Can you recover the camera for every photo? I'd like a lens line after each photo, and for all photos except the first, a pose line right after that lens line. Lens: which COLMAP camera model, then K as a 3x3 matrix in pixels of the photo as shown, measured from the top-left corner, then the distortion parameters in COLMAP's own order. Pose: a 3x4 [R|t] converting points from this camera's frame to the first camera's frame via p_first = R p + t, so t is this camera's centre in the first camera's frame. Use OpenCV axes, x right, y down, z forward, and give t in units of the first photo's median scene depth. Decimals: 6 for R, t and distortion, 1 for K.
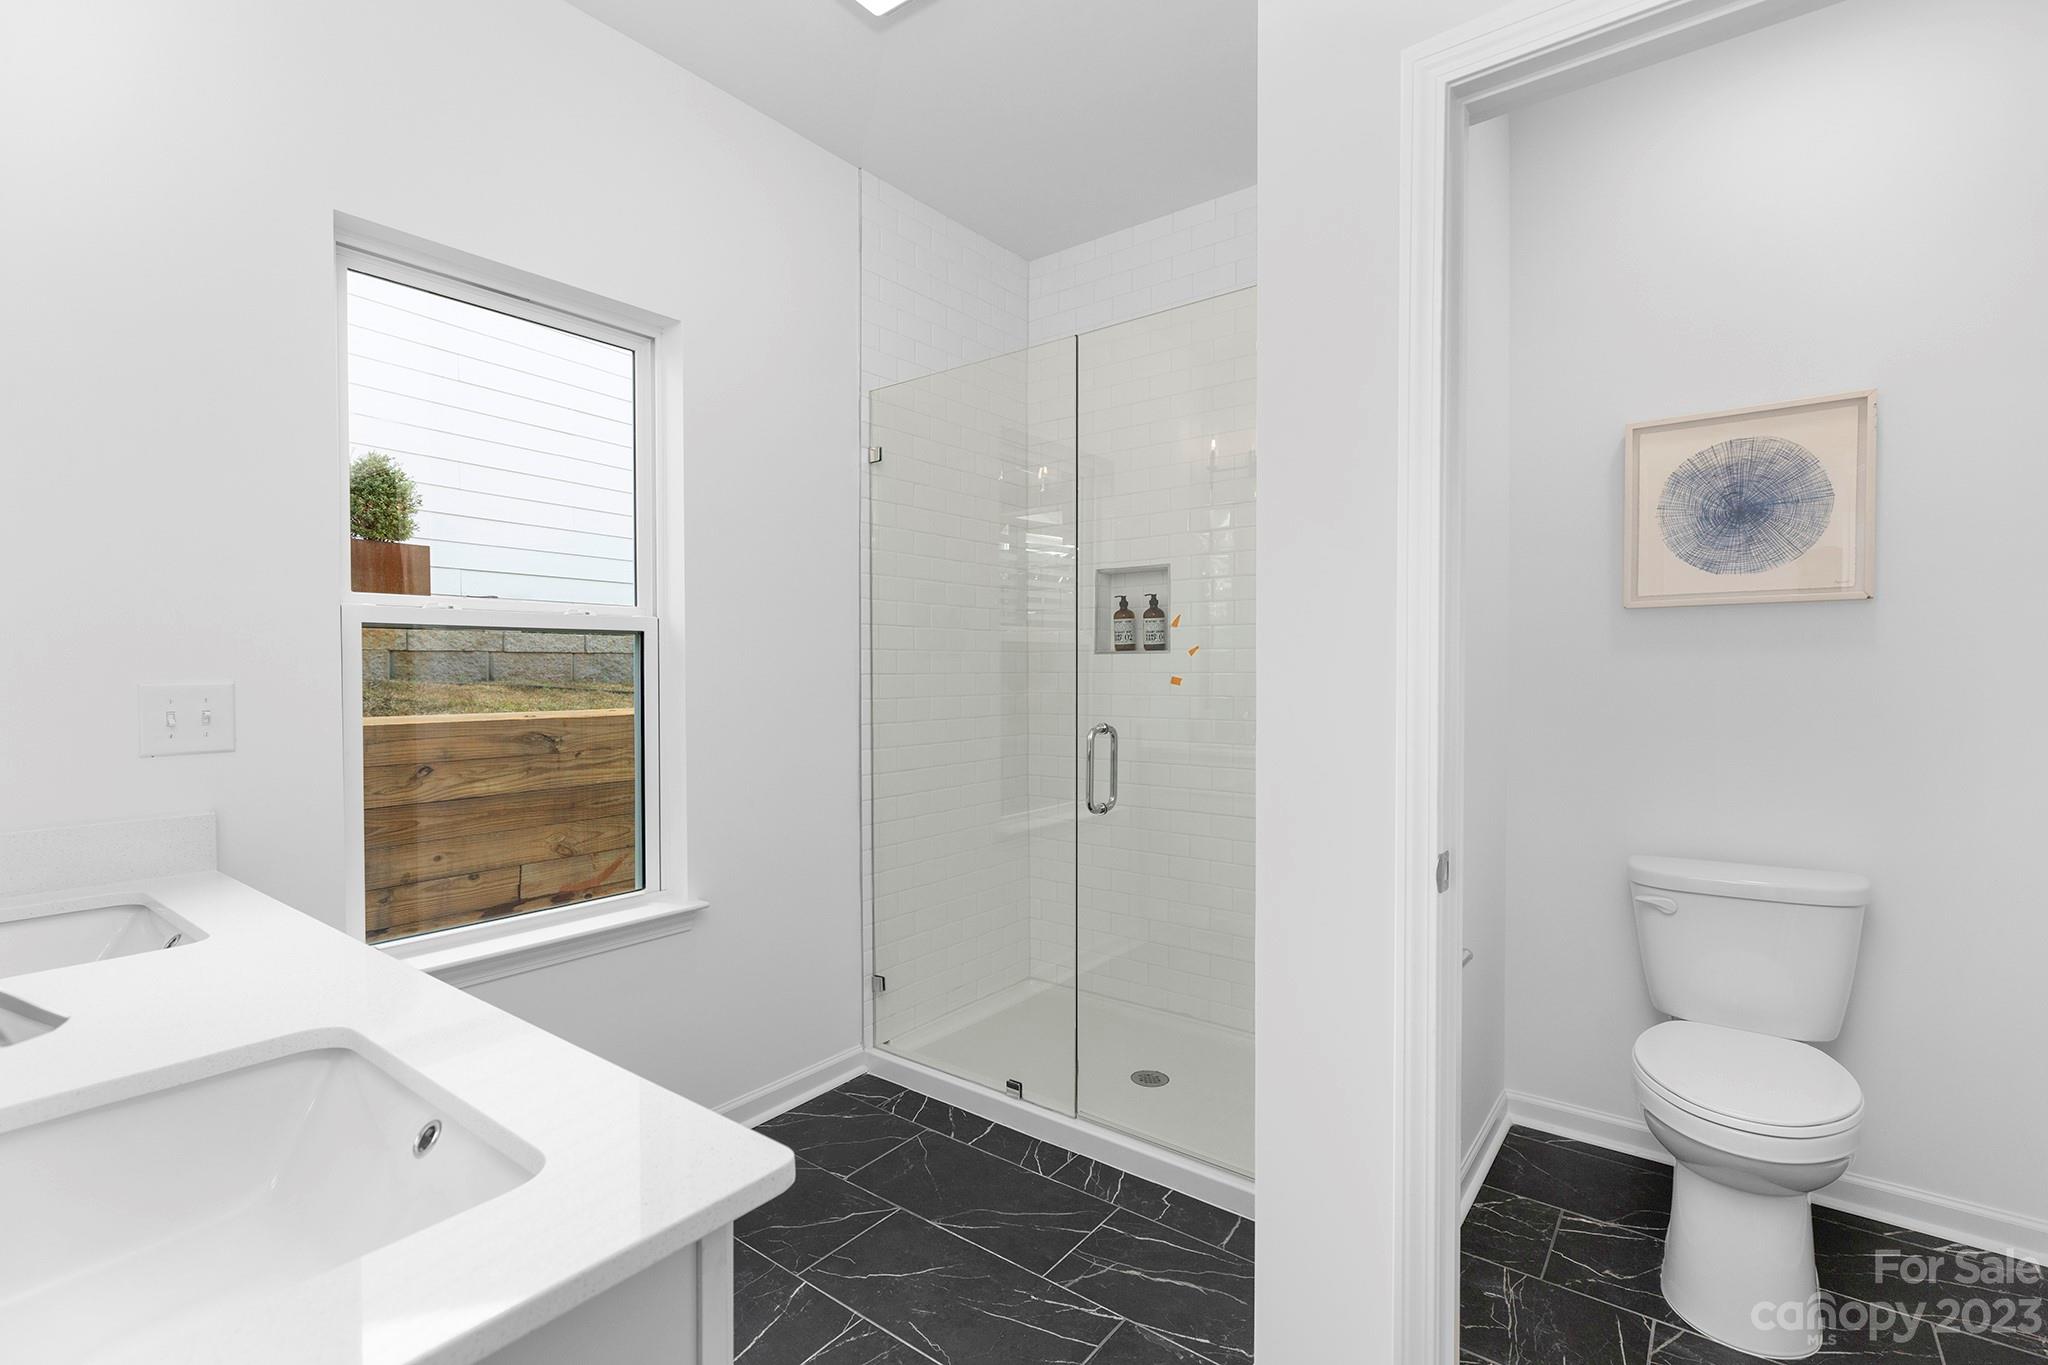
lens RADIAL K [[942.5, 0, 987.7], [0, 942.5, 694.1], [0, 0, 1]] dist [0.003475, 0.000562]
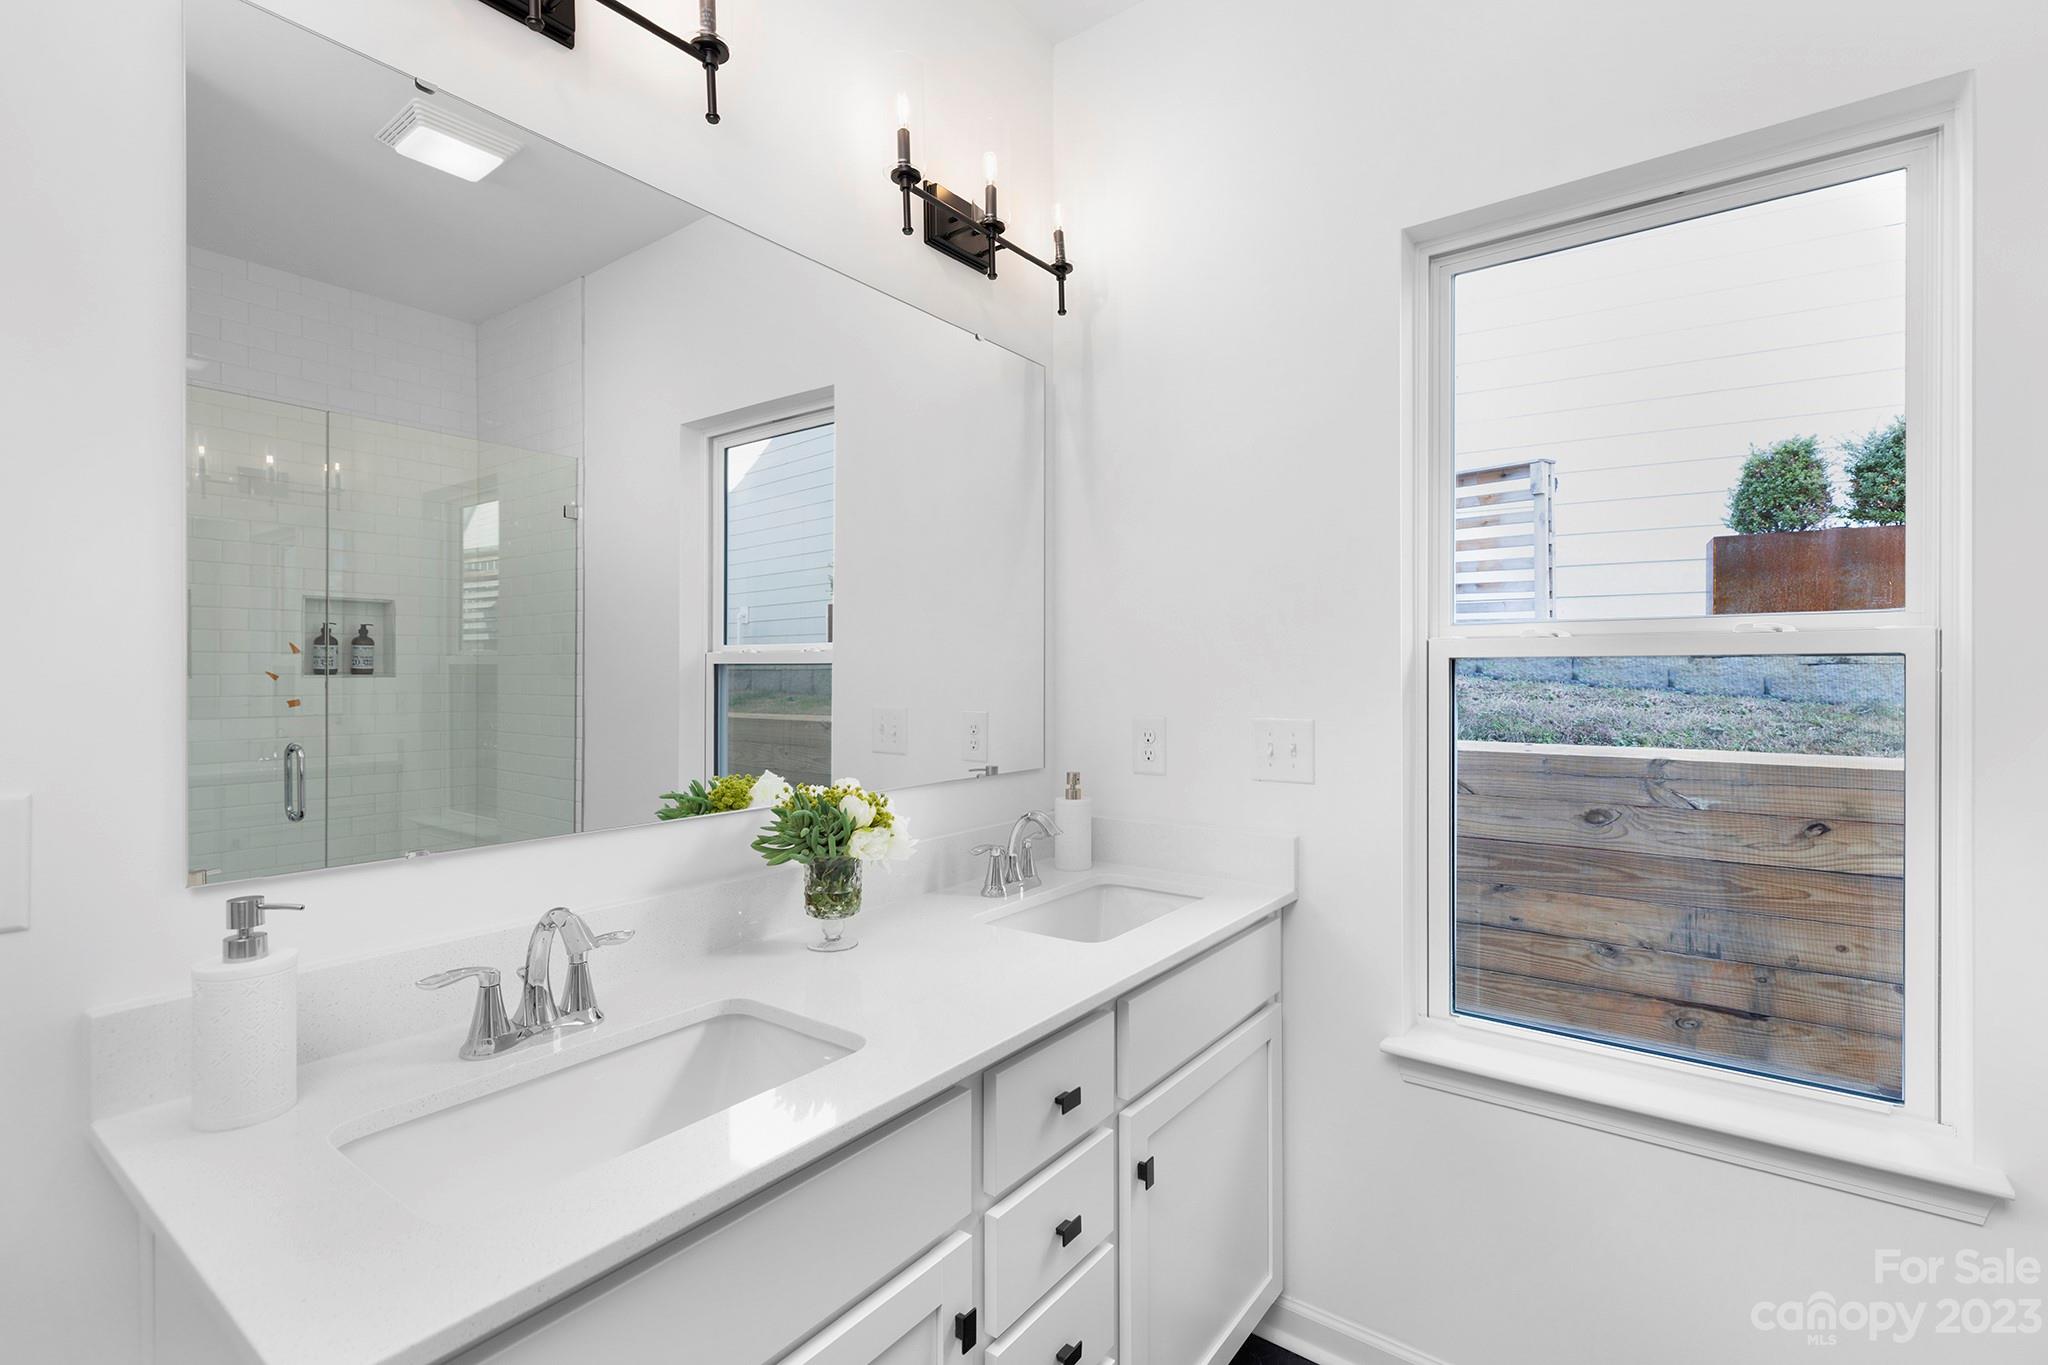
lens RADIAL K [[917.0, 0, 1015.0], [0, 917.0, 671.4], [0, 0, 1]] dist [-0.000963, -0.000001]
pose [[0.032107, 0.001525, -0.999483, 0.125831], [-0.025109, 0.999684, 0.000718, -0.030672], [0.999169, 0.025073, 0.032135, 0.326475]]
